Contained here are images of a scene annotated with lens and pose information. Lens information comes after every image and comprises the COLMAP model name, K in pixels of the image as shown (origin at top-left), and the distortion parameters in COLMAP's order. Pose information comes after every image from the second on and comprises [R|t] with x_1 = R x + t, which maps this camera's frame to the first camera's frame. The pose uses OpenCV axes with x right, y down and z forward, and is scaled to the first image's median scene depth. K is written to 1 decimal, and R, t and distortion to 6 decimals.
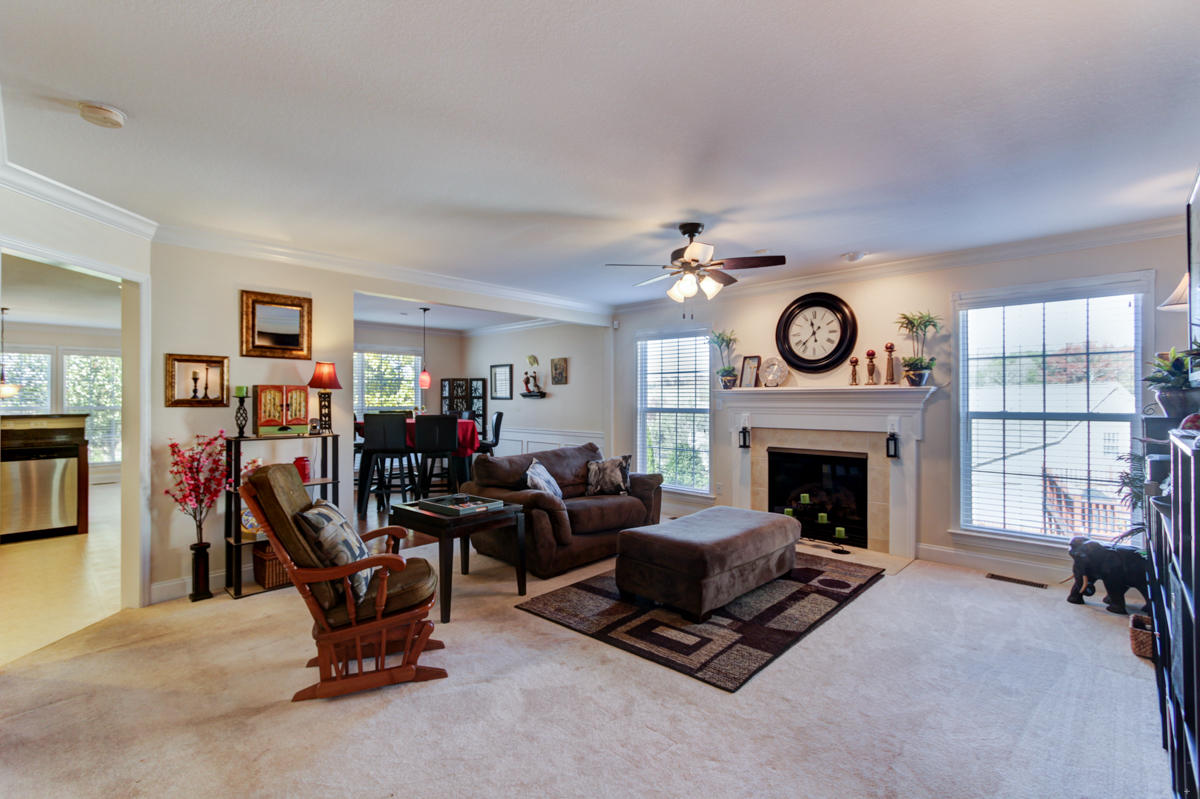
lens RADIAL K [[546.2, 0, 602.5], [0, 546.2, 399.0], [0, 0, 1]] dist [-0.004227, -0.002286]
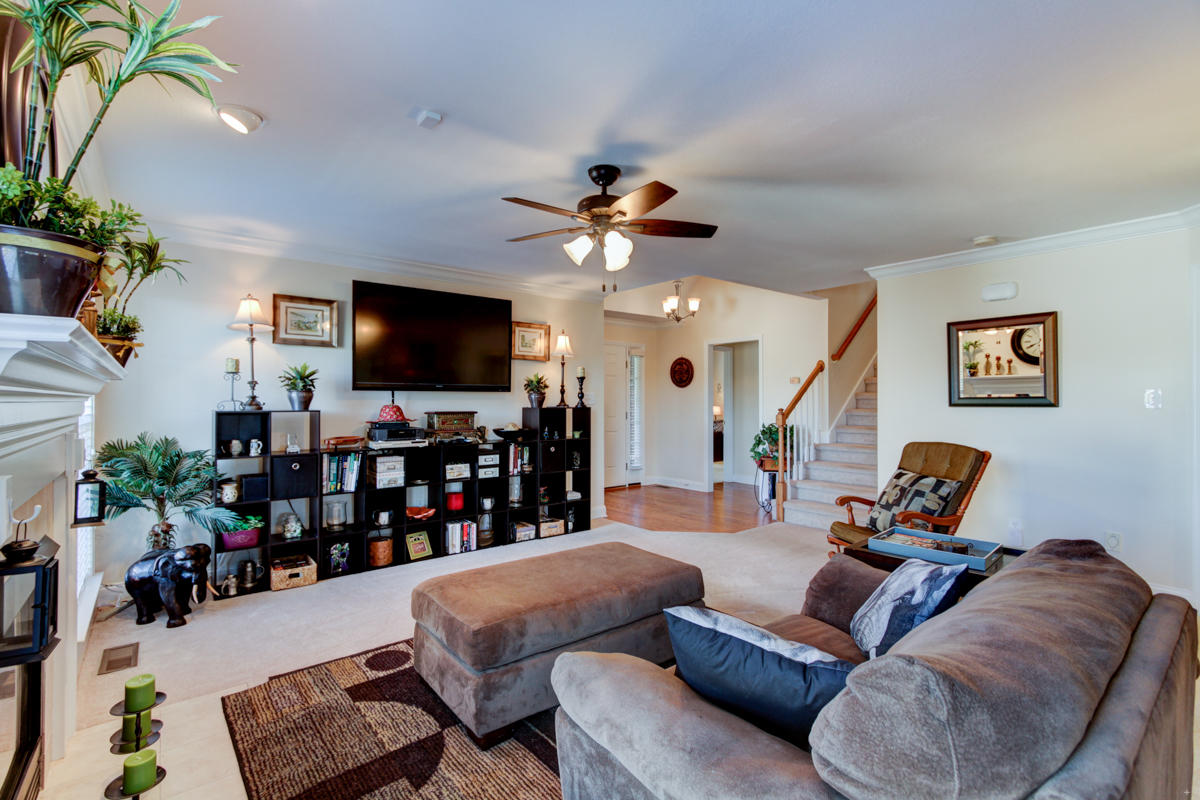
lens RADIAL K [[546.2, 0, 605.8], [0, 546.2, 397.4], [0, 0, 1]] dist [-0.004227, -0.002286]
pose [[-0.992160, 0.002089, 0.124959, 0.059773], [0.002965, 0.999972, 0.006821, -0.001414], [-0.124941, 0.007138, -0.992138, 1.657406]]
